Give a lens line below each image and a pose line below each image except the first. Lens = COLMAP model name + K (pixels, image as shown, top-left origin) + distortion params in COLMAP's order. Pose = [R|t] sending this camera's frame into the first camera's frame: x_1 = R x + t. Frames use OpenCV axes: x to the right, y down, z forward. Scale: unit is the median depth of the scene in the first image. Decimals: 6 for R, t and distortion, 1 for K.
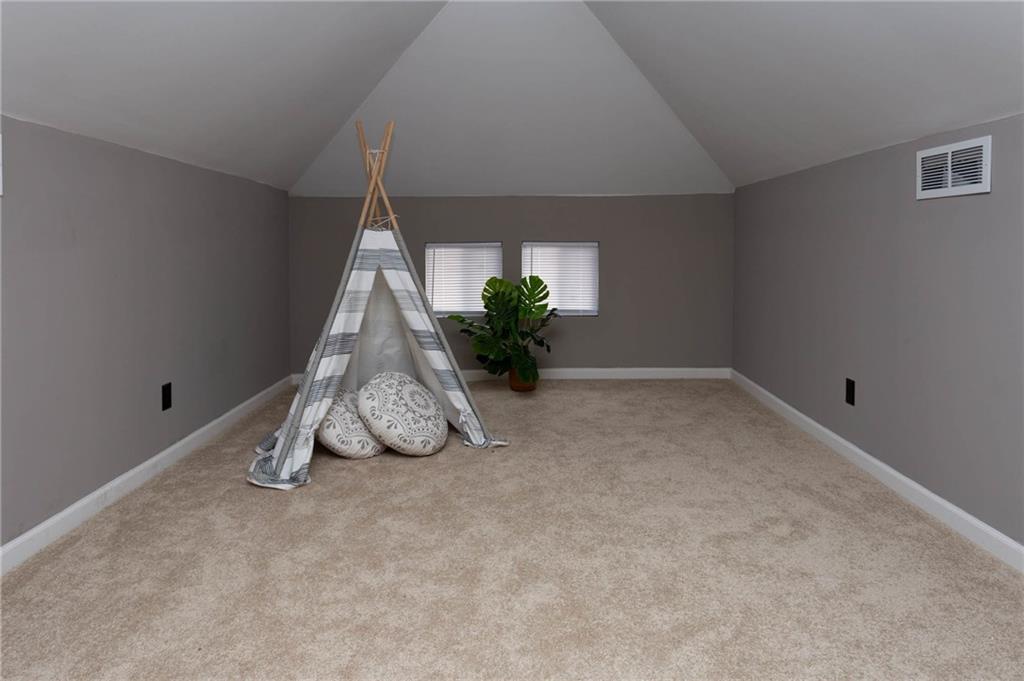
lens RADIAL K [[618.1, 0, 513.0], [0, 618.1, 245.9], [0, 0, 1]] dist [-0.003576, -0.000044]
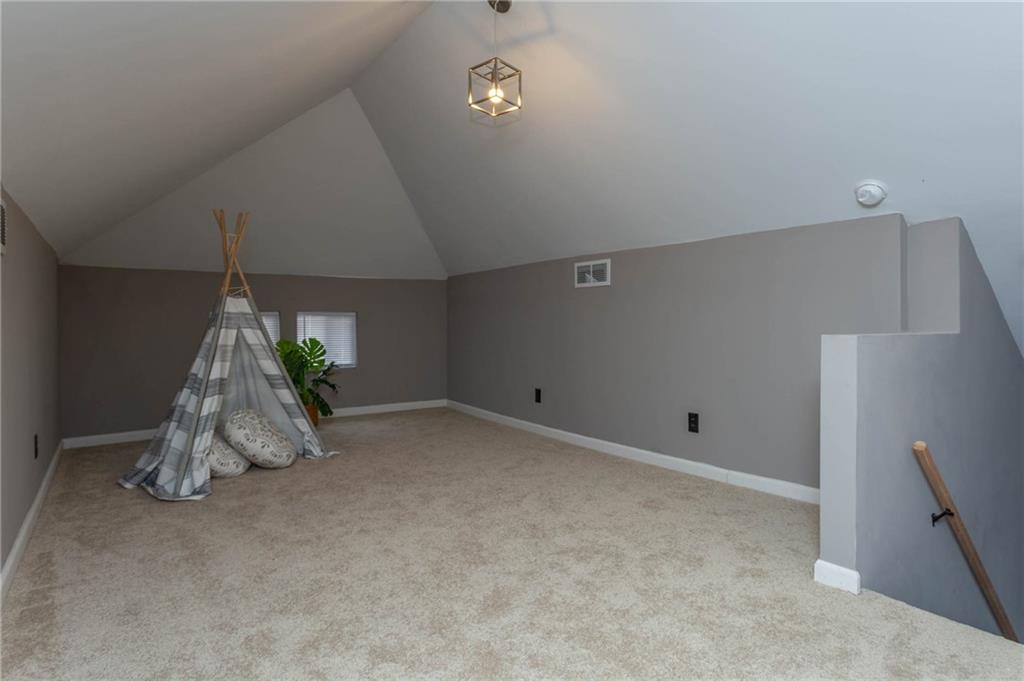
lens RADIAL K [[532.9, 0, 521.9], [0, 532.9, 306.7], [0, 0, 1]] dist [0.000830, 0.000795]
pose [[0.820023, 0.015315, 0.572126, -0.367628], [0.002745, 0.999525, -0.030690, 0.029066], [-0.572325, 0.026737, 0.819591, -0.229608]]
